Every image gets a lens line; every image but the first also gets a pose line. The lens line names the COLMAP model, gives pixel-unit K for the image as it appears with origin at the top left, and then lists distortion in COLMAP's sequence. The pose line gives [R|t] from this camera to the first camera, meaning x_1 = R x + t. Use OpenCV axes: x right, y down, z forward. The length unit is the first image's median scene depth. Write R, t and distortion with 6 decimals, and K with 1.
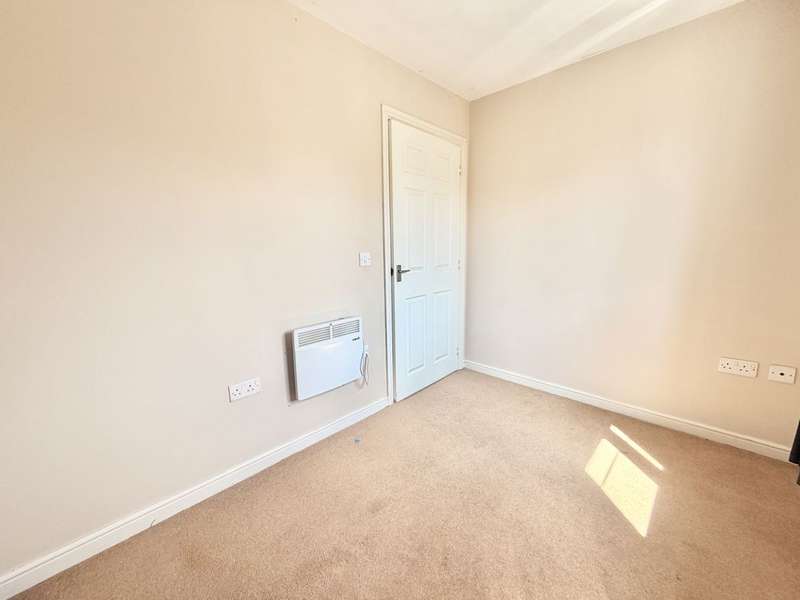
lens RADIAL K [[319.7, 0, 396.6], [0, 319.7, 297.9], [0, 0, 1]] dist [0.000988, -0.000179]
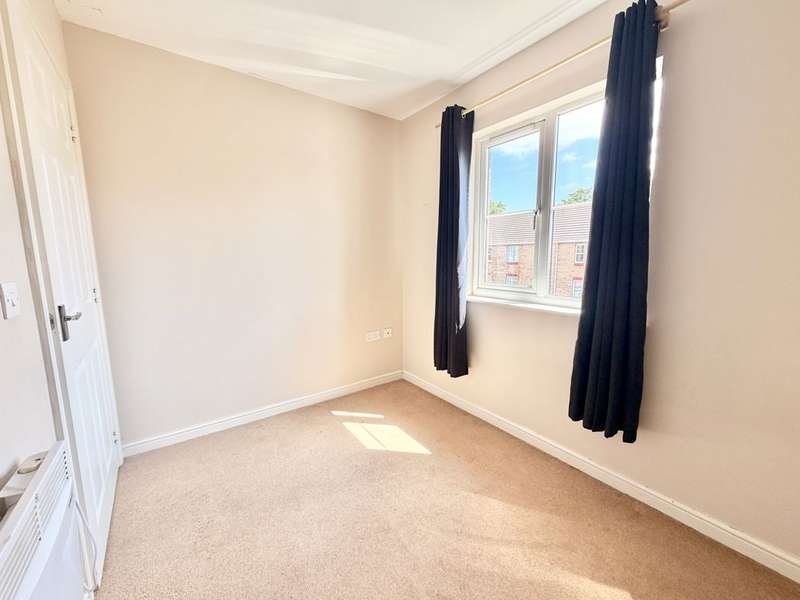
lens RADIAL K [[319.7, 0, 396.6], [0, 319.7, 297.9], [0, 0, 1]] dist [0.000988, -0.000179]
pose [[0.171765, -0.115900, 0.978296, -0.407170], [0.166534, 0.982179, 0.087121, -0.081140], [-0.970960, 0.147955, 0.188006, 0.495277]]
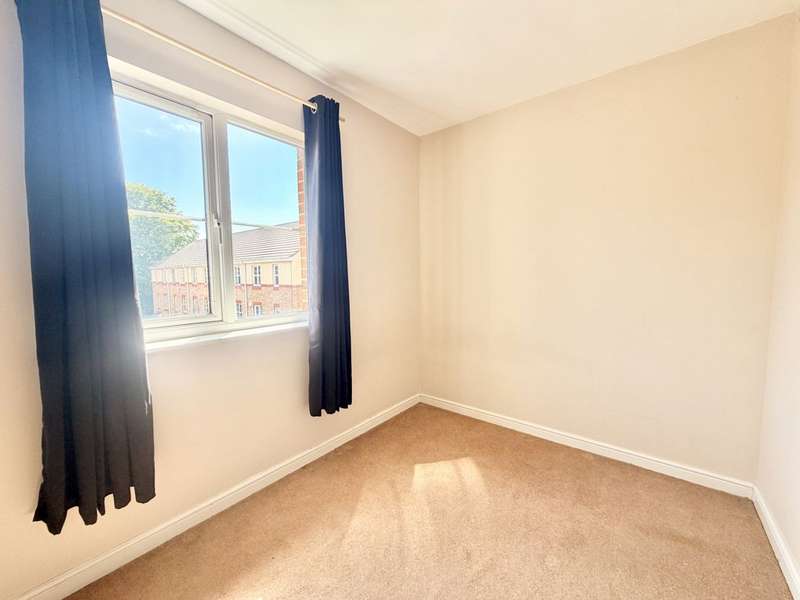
lens RADIAL K [[319.7, 0, 396.6], [0, 319.7, 297.9], [0, 0, 1]] dist [0.000988, -0.000179]
pose [[-0.994287, 0.032727, -0.101601, 0.292479], [0.008035, 0.972085, 0.234490, -0.184952], [0.106439, 0.232334, -0.966795, 1.105816]]
